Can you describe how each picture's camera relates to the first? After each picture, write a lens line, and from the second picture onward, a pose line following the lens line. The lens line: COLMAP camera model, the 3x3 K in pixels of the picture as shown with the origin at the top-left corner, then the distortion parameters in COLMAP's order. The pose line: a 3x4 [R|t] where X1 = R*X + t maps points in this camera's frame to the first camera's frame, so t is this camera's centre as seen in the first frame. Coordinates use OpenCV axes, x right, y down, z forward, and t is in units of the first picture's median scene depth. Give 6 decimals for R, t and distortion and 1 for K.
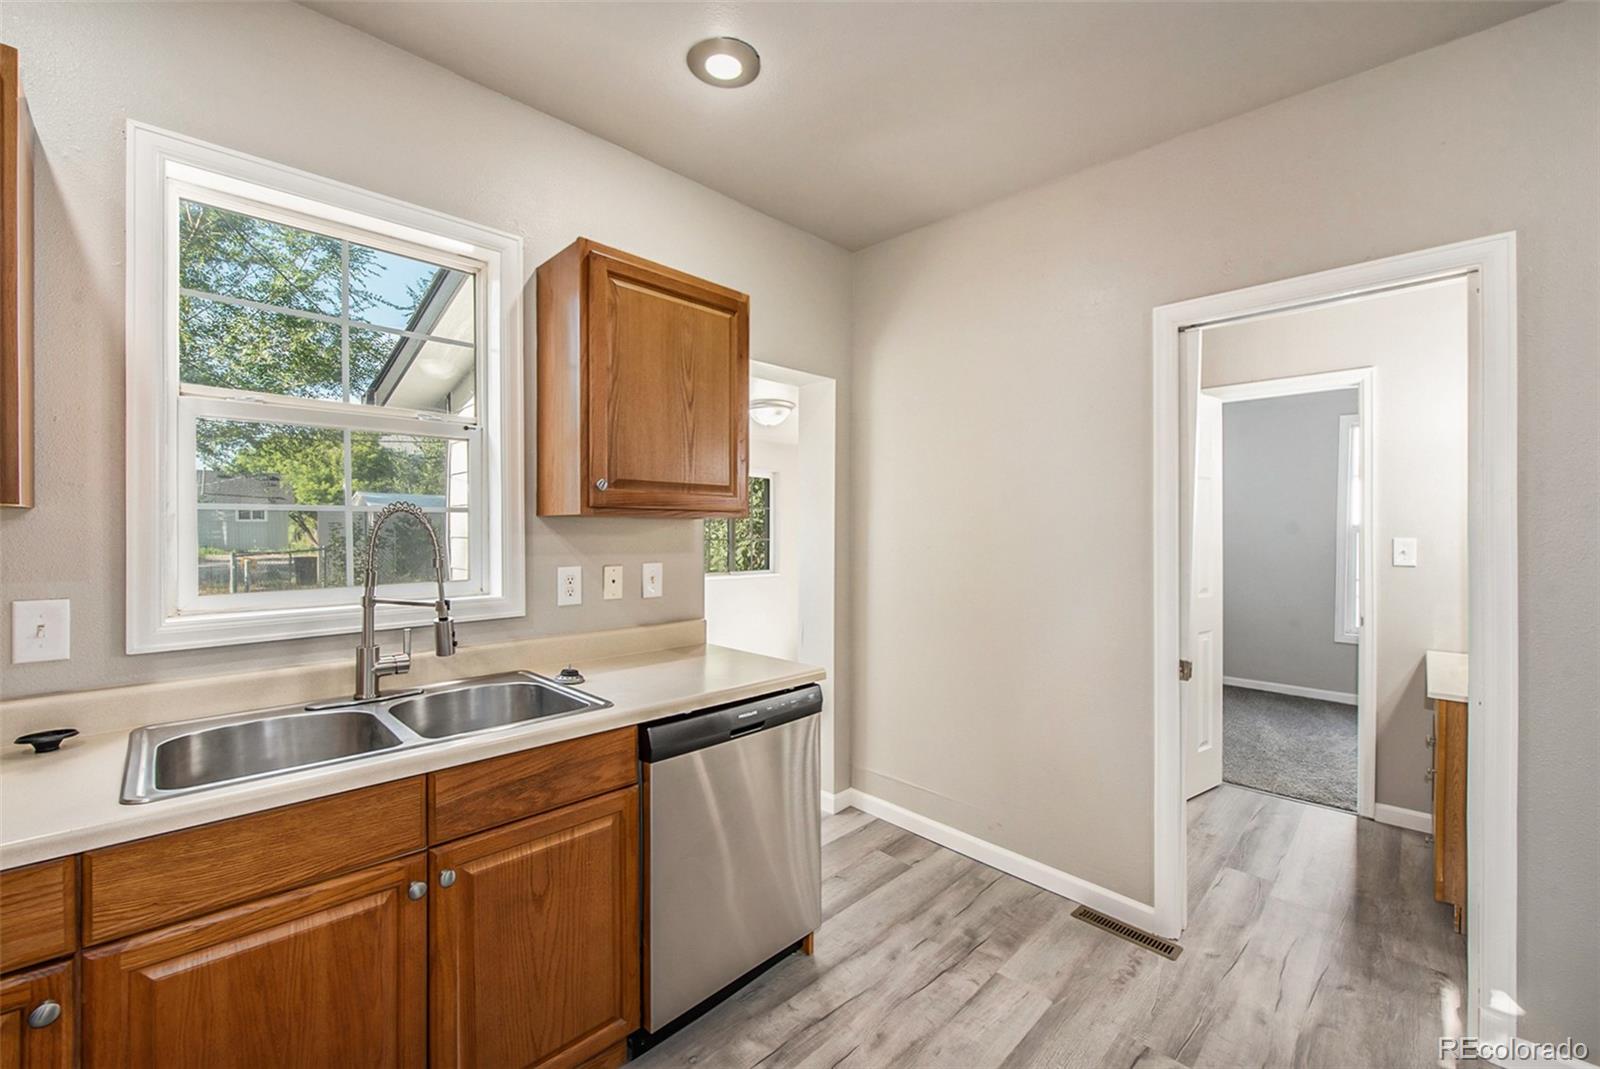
lens RADIAL K [[636.2, 0, 819.6], [0, 636.2, 534.1], [0, 0, 1]] dist [-0.014089, 0.000060]
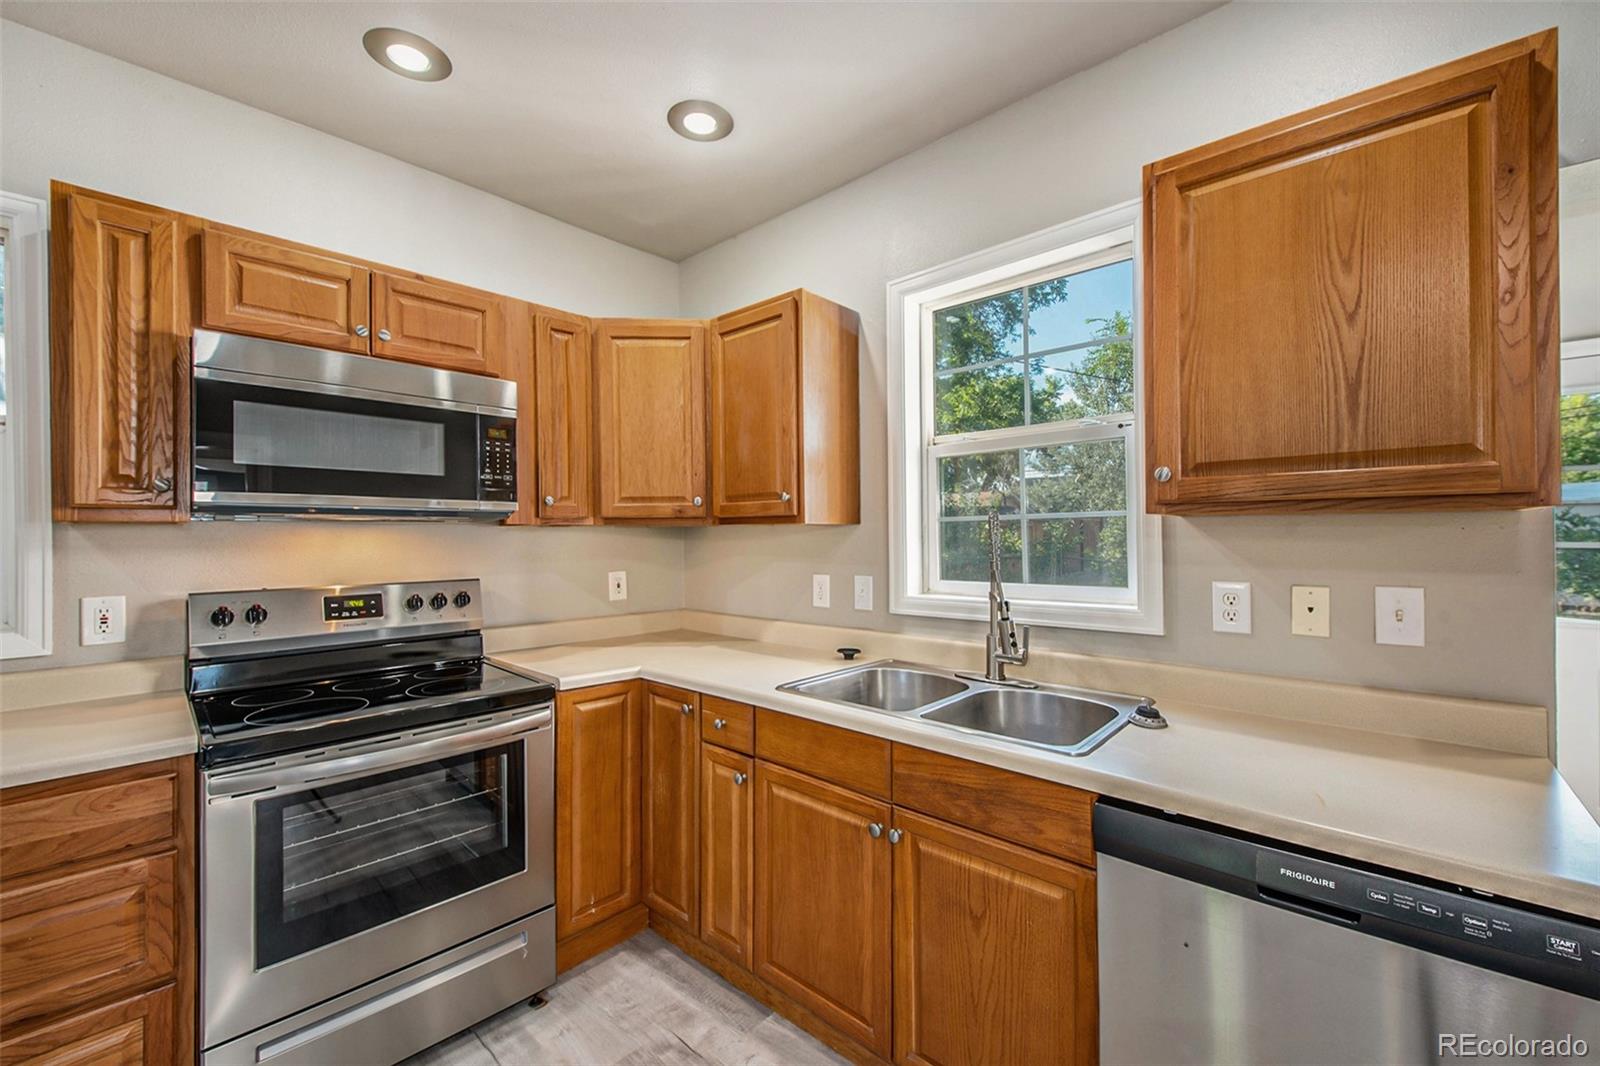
lens RADIAL K [[636.2, 0, 819.6], [0, 636.2, 532.6], [0, 0, 1]] dist [-0.014089, 0.000060]
pose [[0.053834, -0.002943, -0.998546, 0.415533], [-0.001398, 0.999994, -0.003022, -0.005484], [0.998549, 0.001559, 0.053830, 0.586937]]
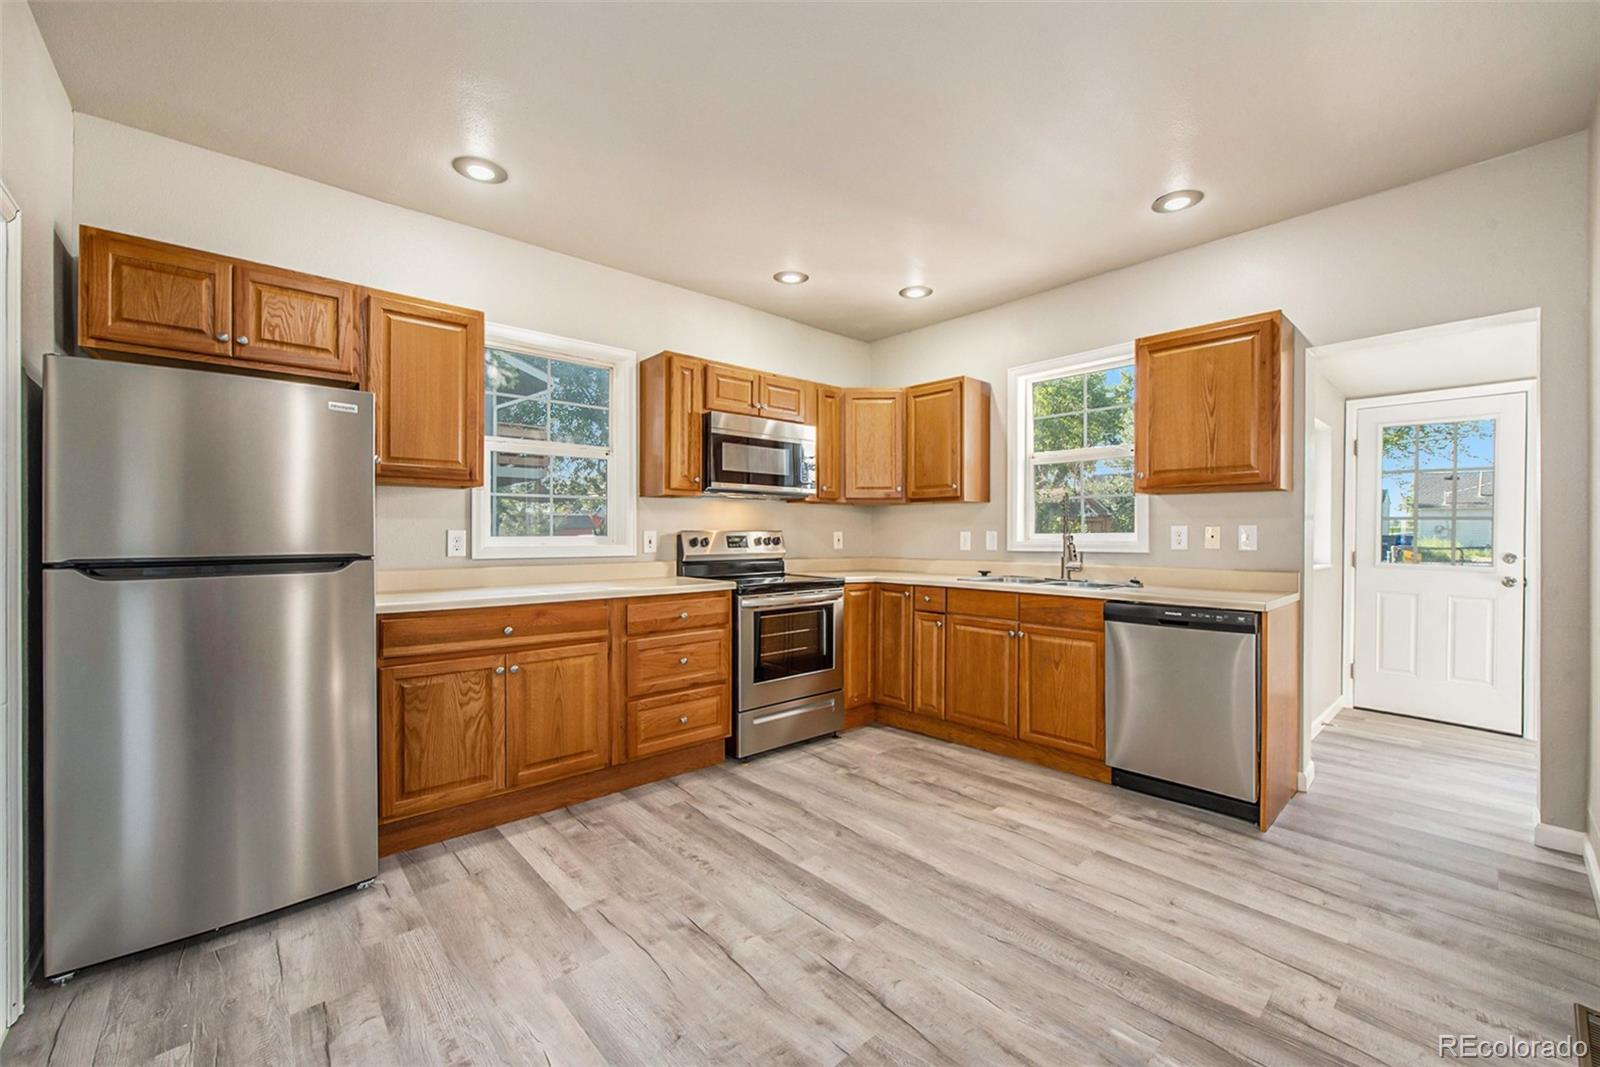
lens RADIAL K [[637.6, 0, 856.5], [0, 637.6, 540.7], [0, 0, 1]] dist [-0.001326, -0.000152]
pose [[0.005518, 0.015460, -0.999865, 1.520526], [-0.006204, 0.999862, 0.015425, 0.086369], [0.999966, 0.006118, 0.005613, 0.216825]]
